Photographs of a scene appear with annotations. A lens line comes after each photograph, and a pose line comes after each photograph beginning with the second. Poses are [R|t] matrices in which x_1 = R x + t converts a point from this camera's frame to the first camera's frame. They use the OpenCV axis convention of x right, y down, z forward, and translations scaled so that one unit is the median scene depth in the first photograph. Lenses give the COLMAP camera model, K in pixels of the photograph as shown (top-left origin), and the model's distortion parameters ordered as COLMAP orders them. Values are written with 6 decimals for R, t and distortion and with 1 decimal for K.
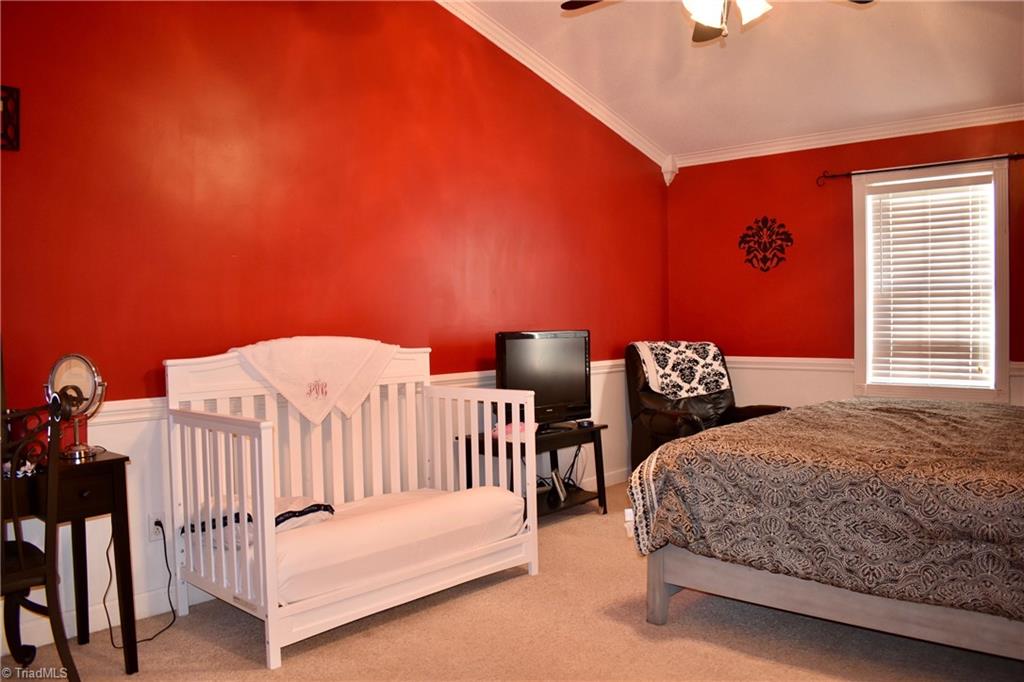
lens RADIAL K [[797.8, 0, 518.5], [0, 797.8, 343.9], [0, 0, 1]] dist [-0.096397, 0.014967]
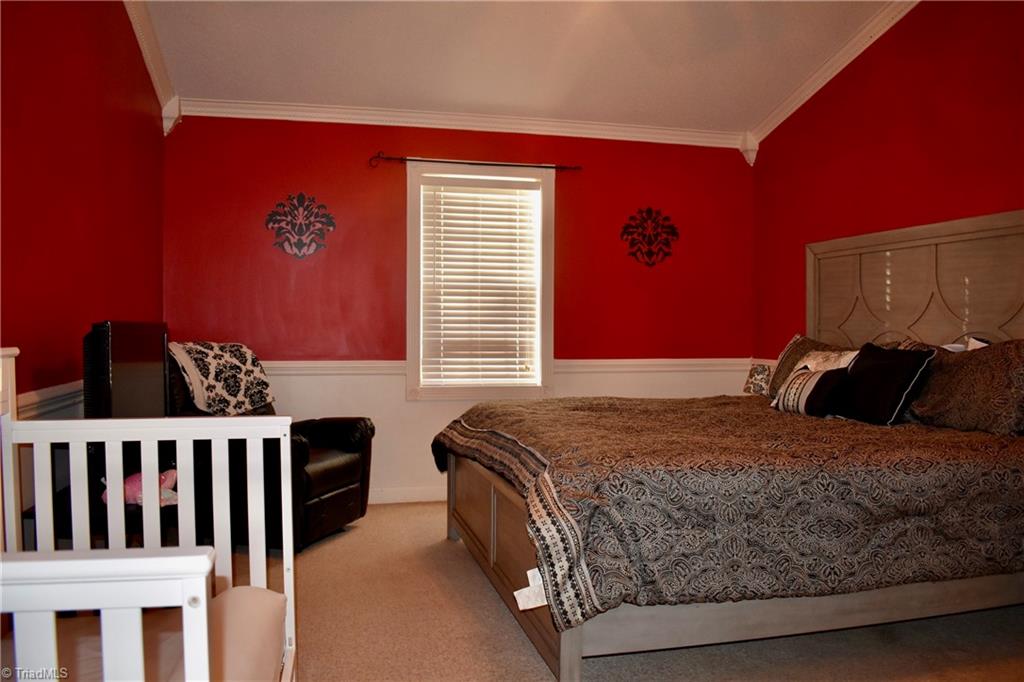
lens RADIAL K [[797.8, 0, 518.5], [0, 797.8, 343.9], [0, 0, 1]] dist [-0.096397, 0.014967]
pose [[0.578460, -0.000675, 0.815710, -0.281055], [0.011284, 0.999911, -0.007174, 0.008646], [-0.815632, 0.013355, 0.578416, 0.386432]]
